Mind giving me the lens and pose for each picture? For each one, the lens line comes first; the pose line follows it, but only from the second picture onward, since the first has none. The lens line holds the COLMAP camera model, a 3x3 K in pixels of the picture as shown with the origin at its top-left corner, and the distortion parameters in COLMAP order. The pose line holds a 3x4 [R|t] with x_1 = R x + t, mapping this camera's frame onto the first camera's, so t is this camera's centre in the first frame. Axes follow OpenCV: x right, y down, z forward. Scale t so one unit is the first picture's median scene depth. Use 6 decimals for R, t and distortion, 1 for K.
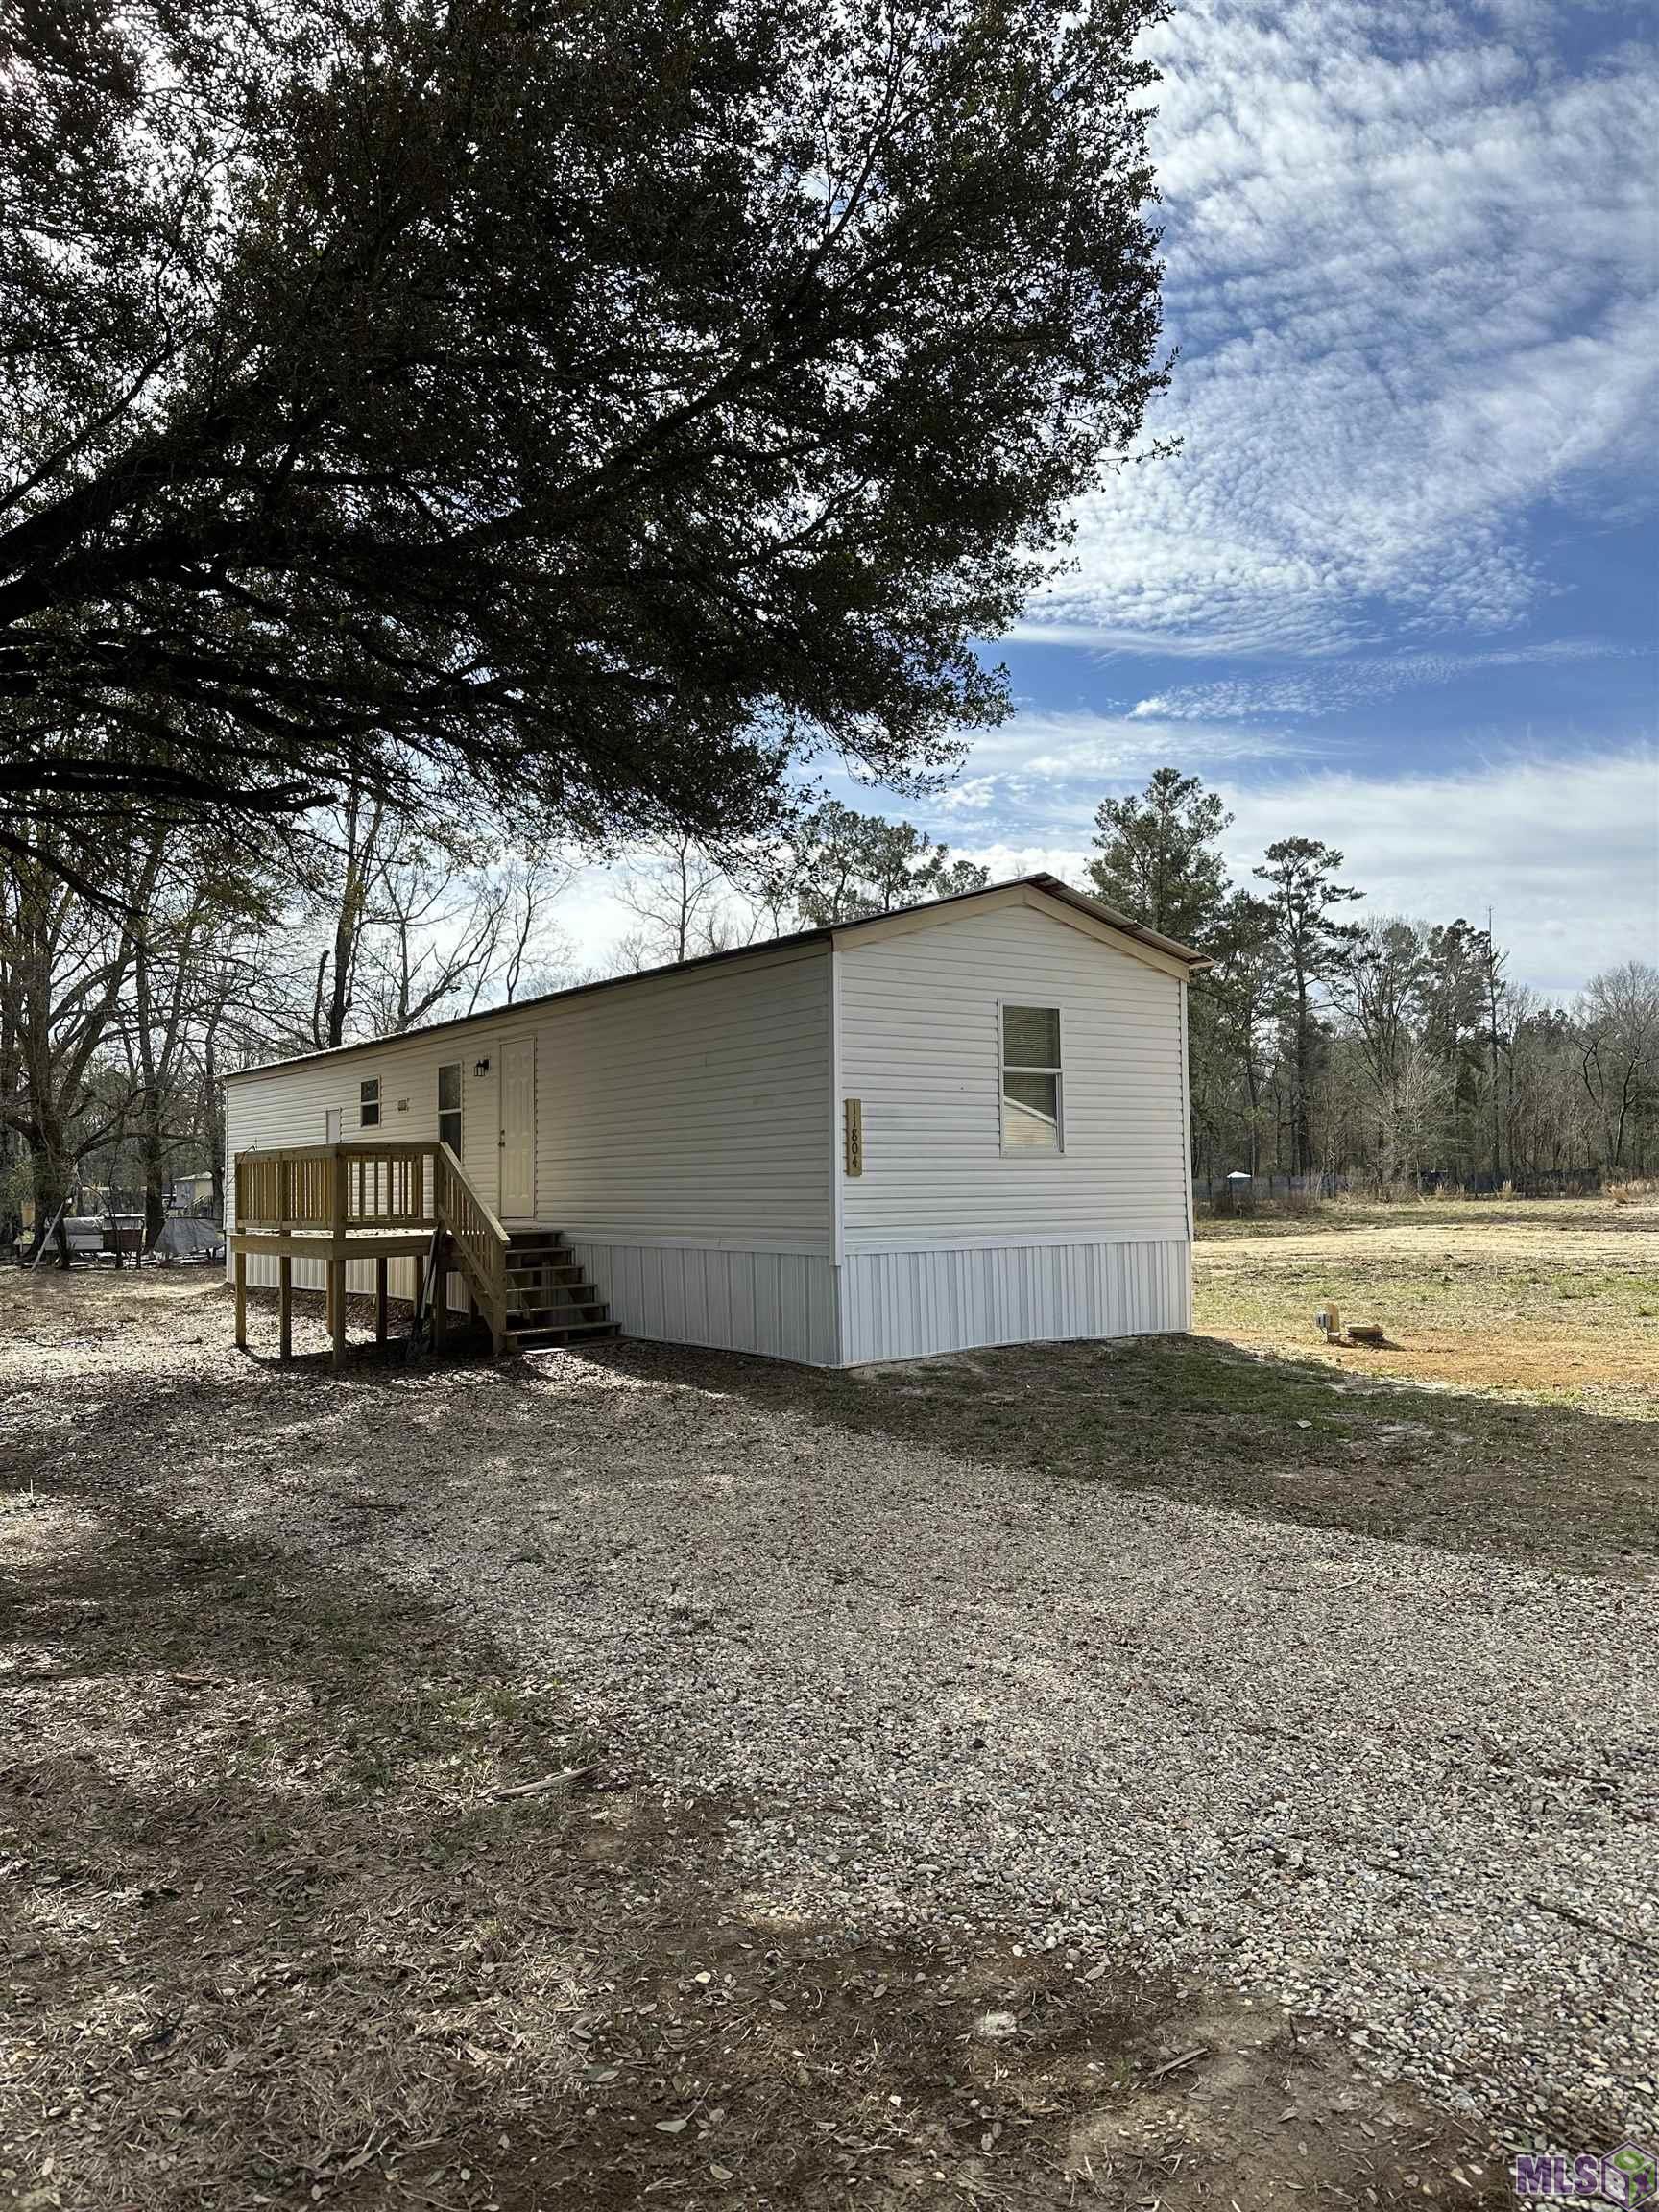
lens RADIAL K [[1528.6, 0, 829.5], [0, 1528.6, 1106.0], [0, 0, 1]] dist [-0.000731, 0.000297]
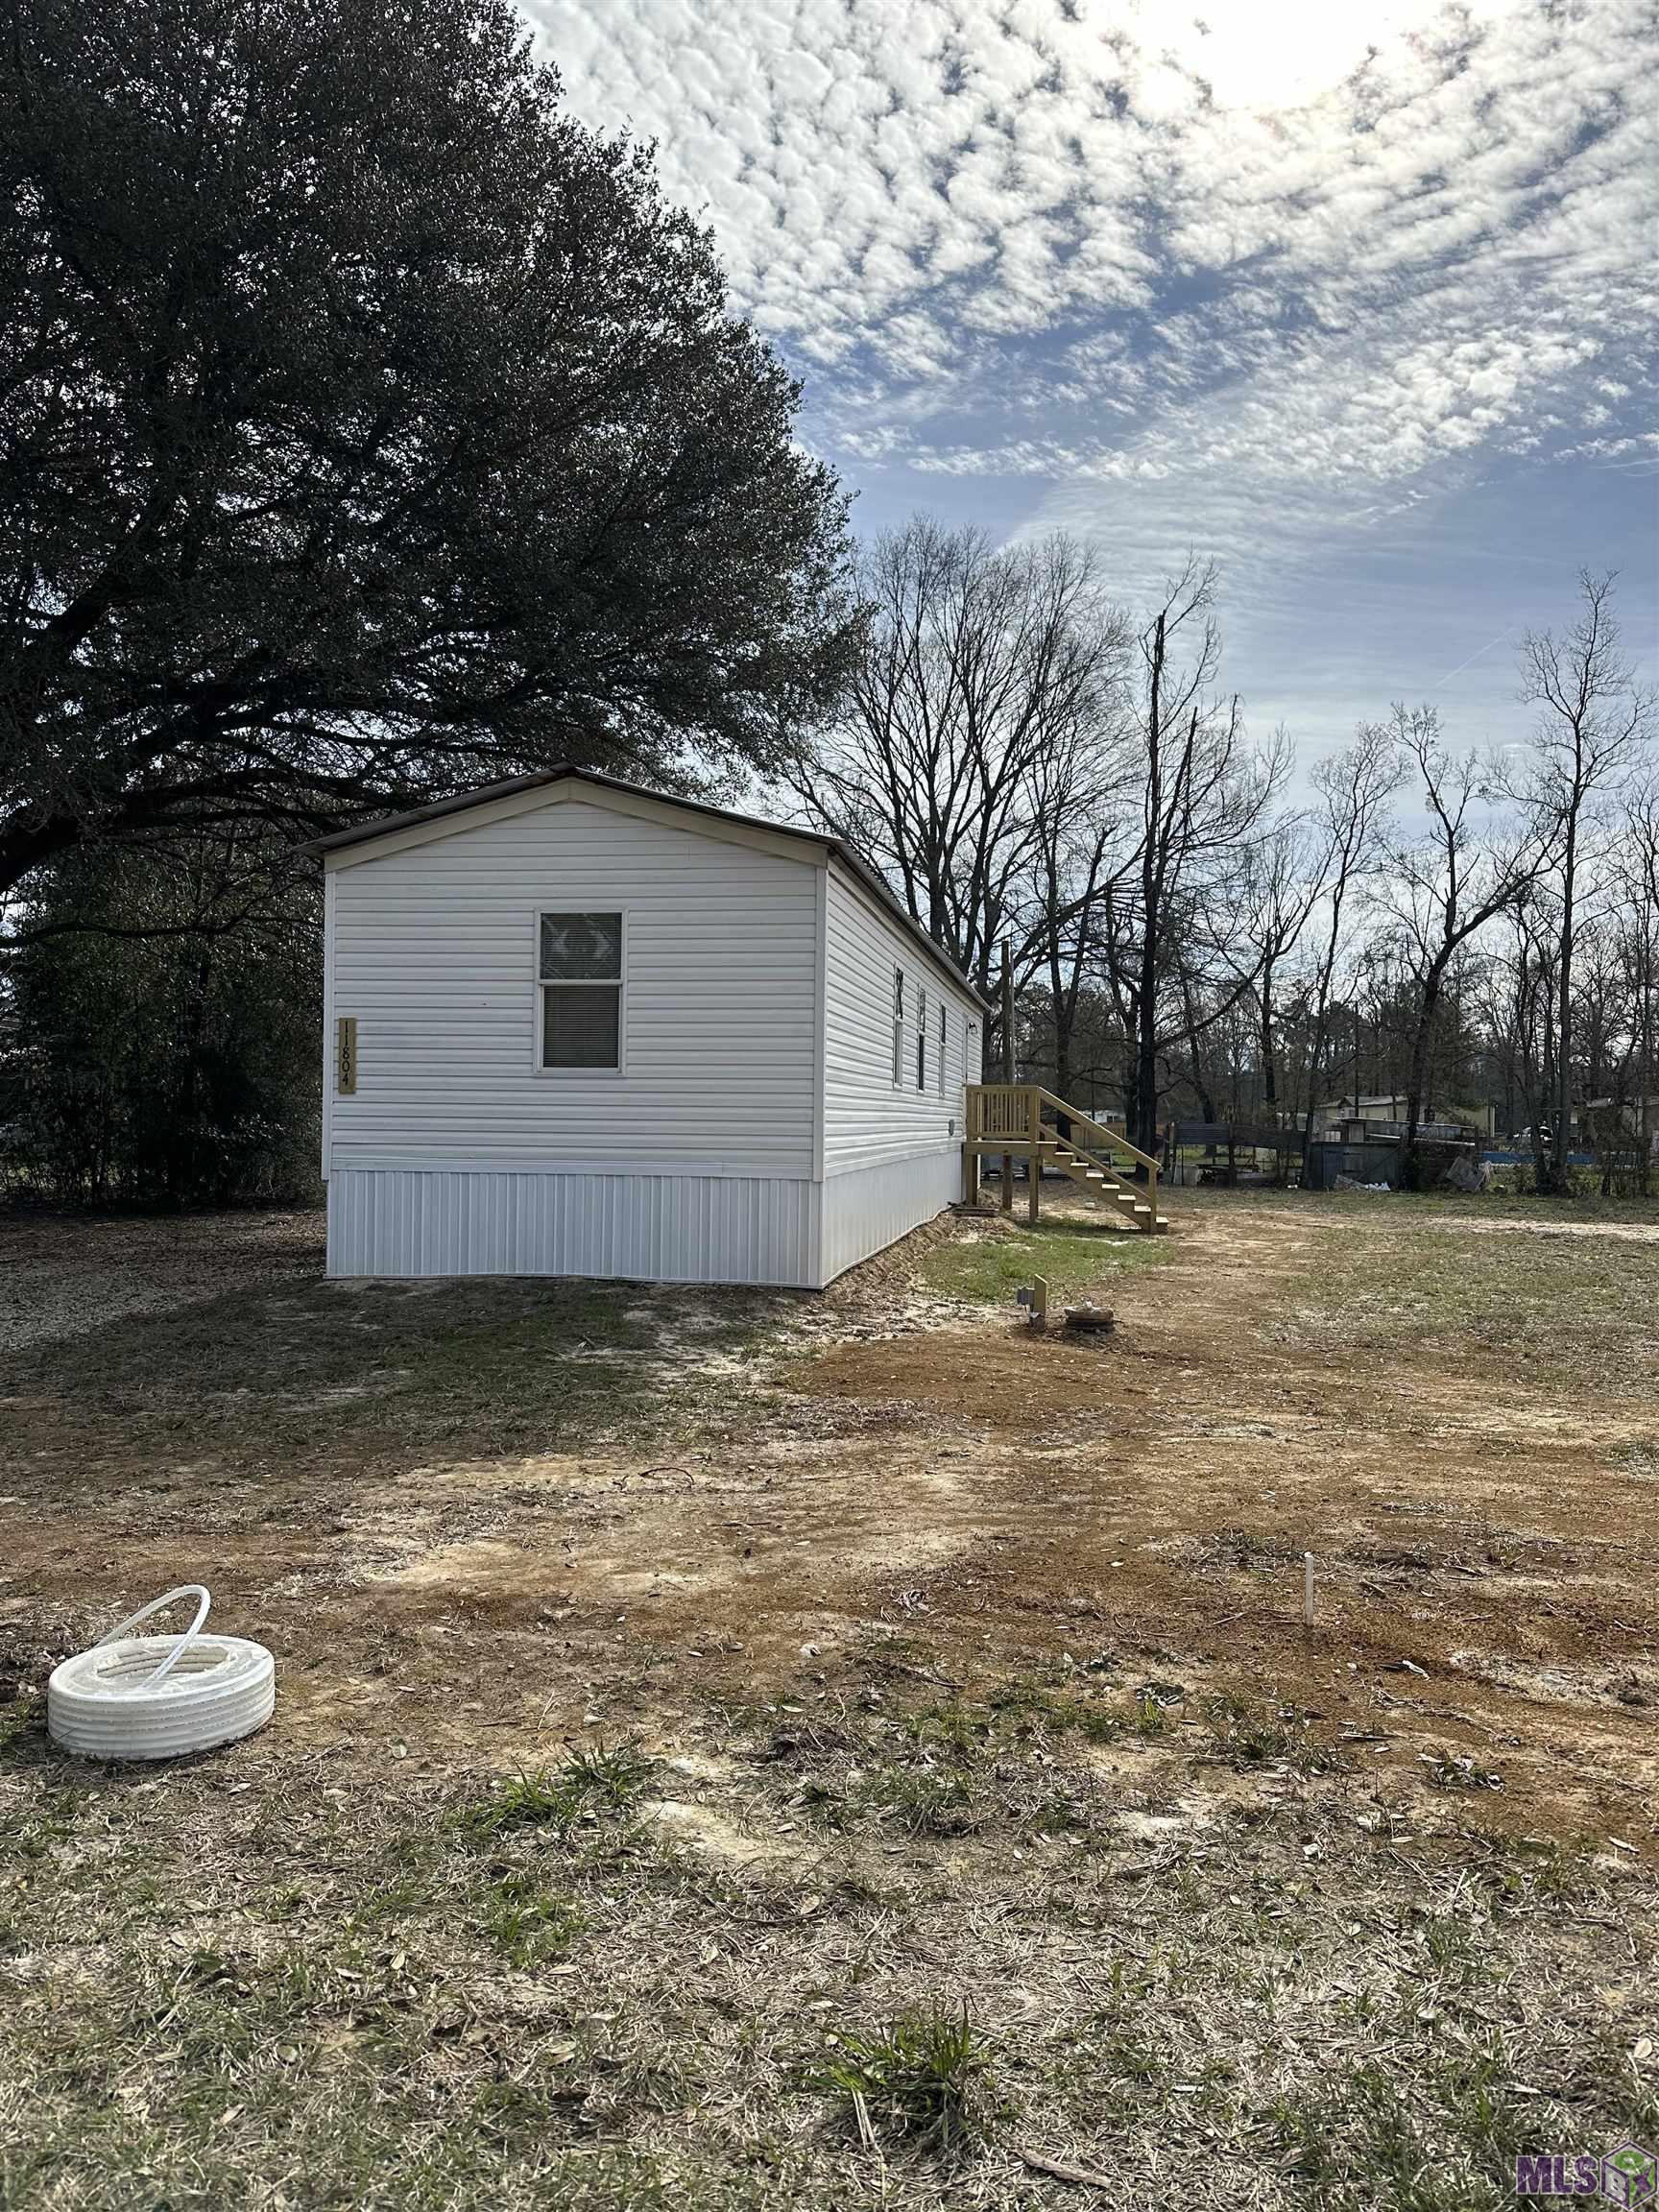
lens RADIAL K [[1528.6, 0, 829.5], [0, 1528.6, 1106.0], [0, 0, 1]] dist [-0.000731, 0.000297]
pose [[0.696967, 0.020554, -0.716808, 0.970409], [0.013573, 0.999032, 0.041843, 0.015691], [0.716974, -0.038893, 0.696014, 0.515065]]
